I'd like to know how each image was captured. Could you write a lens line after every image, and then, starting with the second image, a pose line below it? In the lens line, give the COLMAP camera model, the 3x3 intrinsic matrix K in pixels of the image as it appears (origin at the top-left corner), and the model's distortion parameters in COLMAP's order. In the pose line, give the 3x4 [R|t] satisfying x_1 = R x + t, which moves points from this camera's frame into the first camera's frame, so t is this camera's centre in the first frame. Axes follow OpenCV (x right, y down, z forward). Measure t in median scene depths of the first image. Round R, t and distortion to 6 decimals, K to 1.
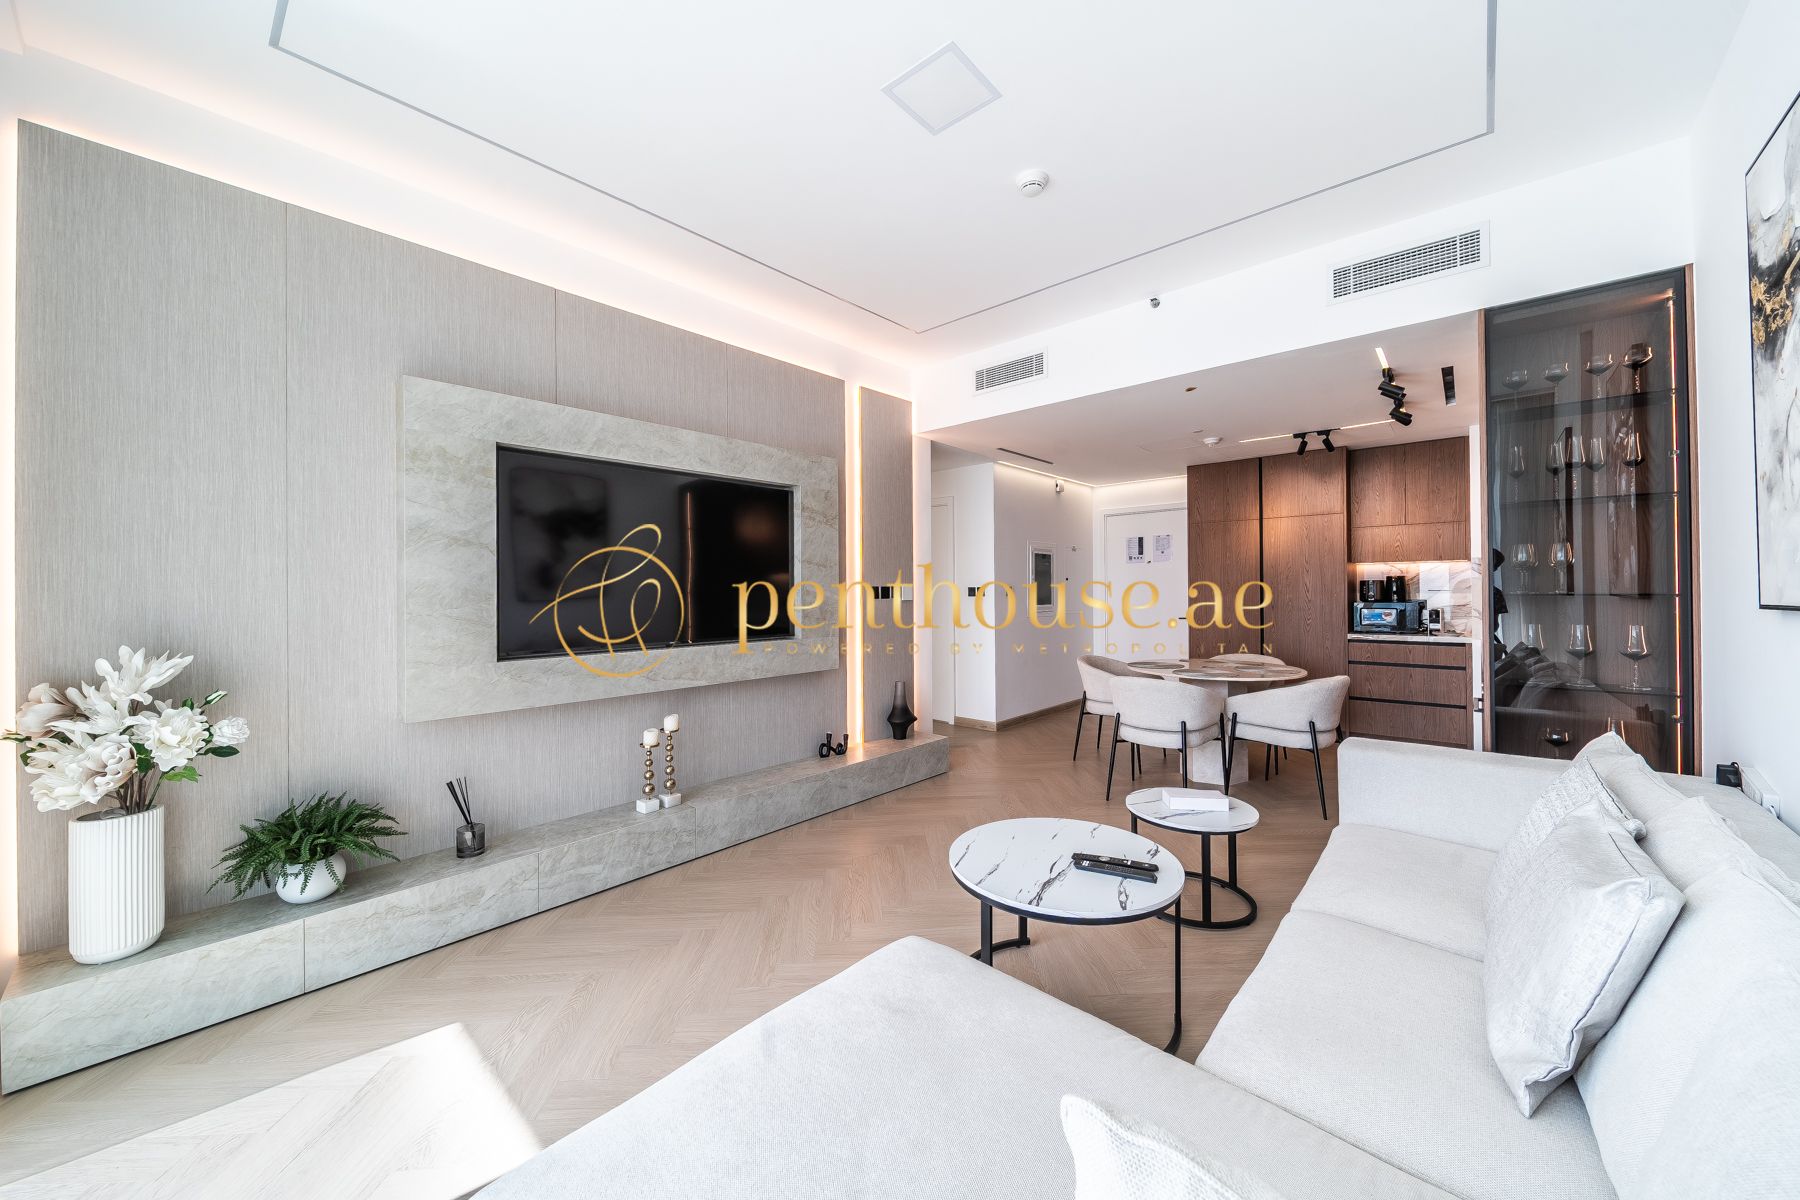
lens RADIAL K [[640.4, 0, 906.3], [0, 640.4, 592.8], [0, 0, 1]] dist [0.000954, -0.001989]
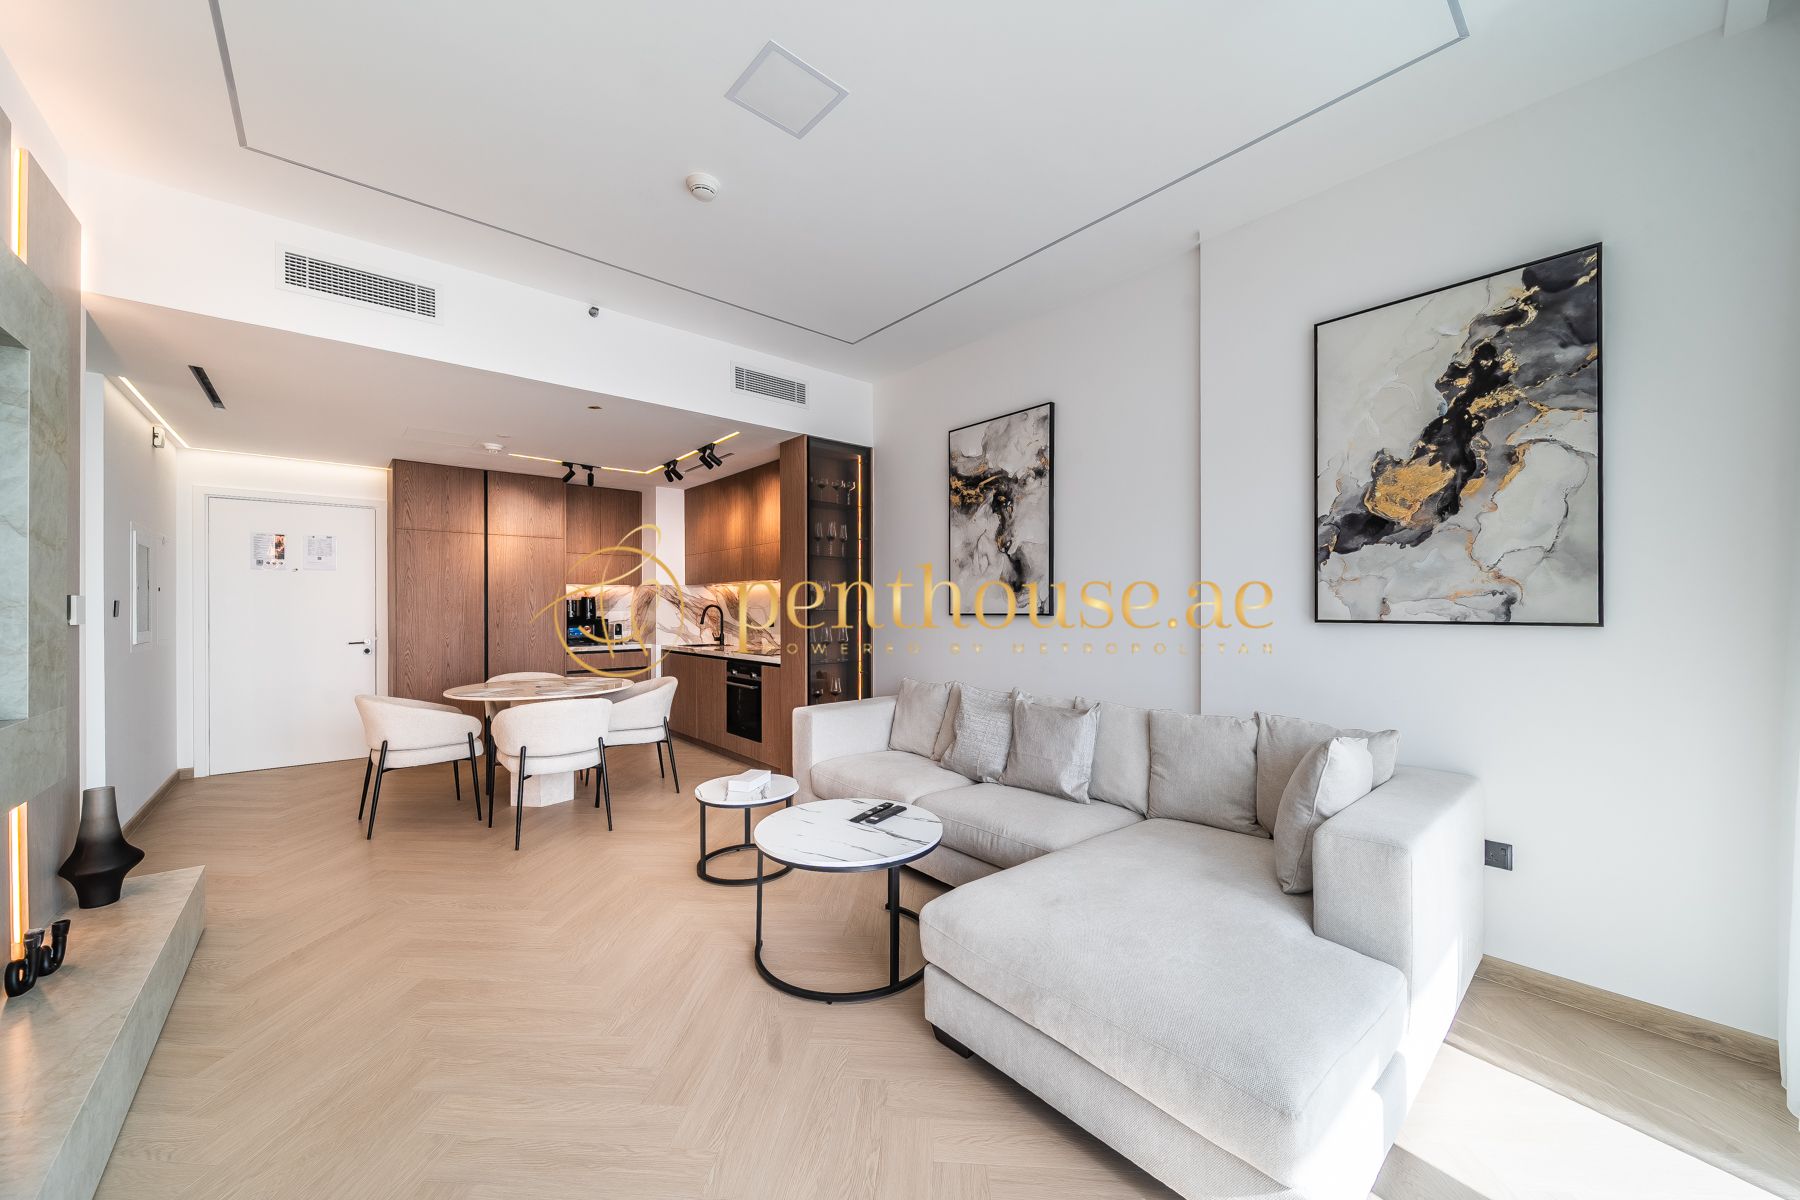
lens RADIAL K [[640.4, 0, 903.1], [0, 640.4, 606.5], [0, 0, 1]] dist [0.000954, -0.001989]
pose [[0.149172, 0.009469, 0.988766, -0.371506], [0.002441, 0.999948, -0.009945, 0.005646], [-0.988808, 0.003897, 0.149141, 0.287029]]
